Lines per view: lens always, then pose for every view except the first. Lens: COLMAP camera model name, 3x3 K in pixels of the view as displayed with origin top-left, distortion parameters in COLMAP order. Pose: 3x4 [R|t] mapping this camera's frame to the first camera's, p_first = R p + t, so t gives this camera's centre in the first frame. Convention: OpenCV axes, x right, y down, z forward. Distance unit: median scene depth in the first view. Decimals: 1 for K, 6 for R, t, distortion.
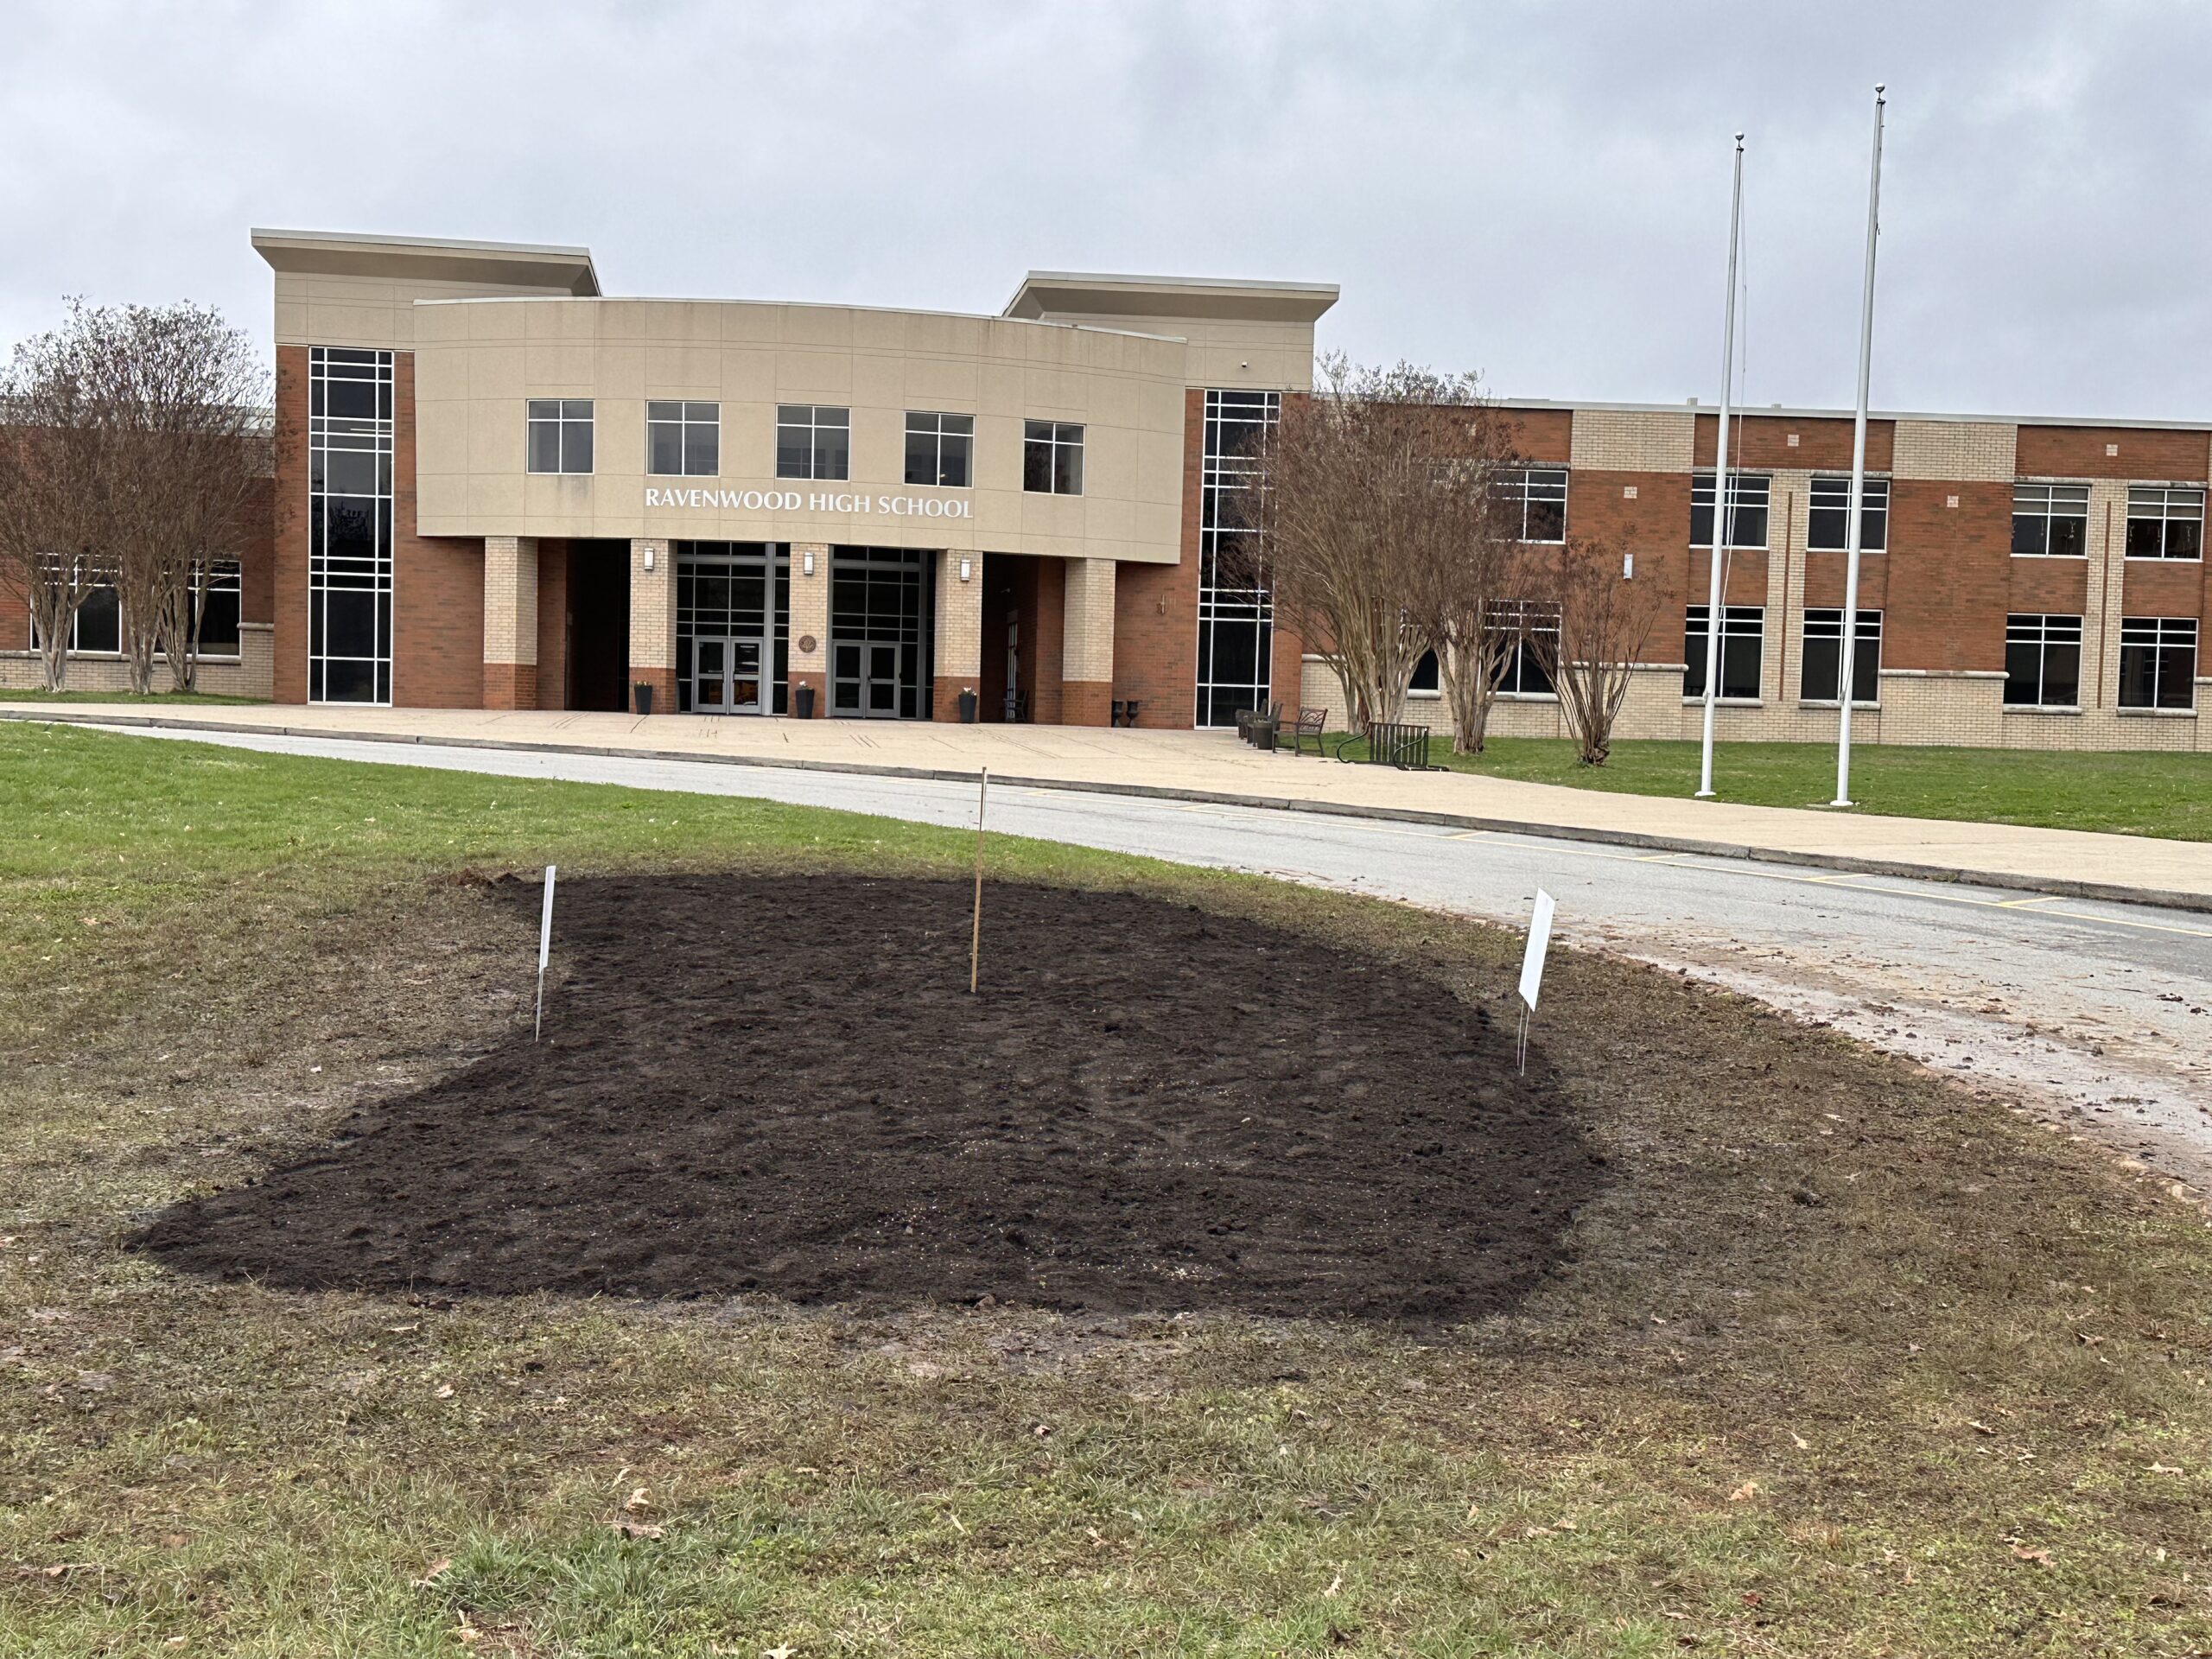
lens RADIAL K [[3121.5, 0, 1106.0], [0, 3121.5, 829.5], [0, 0, 1]] dist [0.085428, 0.055544]
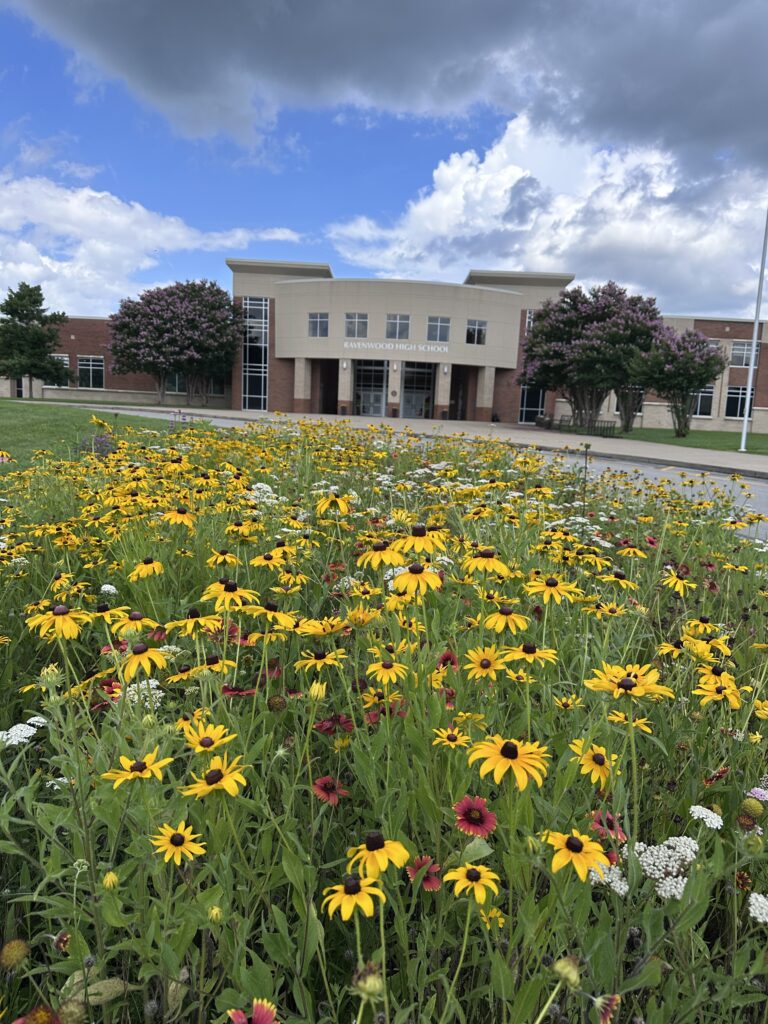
lens RADIAL K [[737.7, 0, 384.0], [0, 737.7, 512.0], [0, 0, 1]] dist [0.108690, -0.001136]
pose [[0.991466, 0.035927, -0.125320, -0.008793], [-0.025197, 0.995961, 0.086182, -0.004910], [0.127910, -0.082289, 0.988366, 0.254472]]
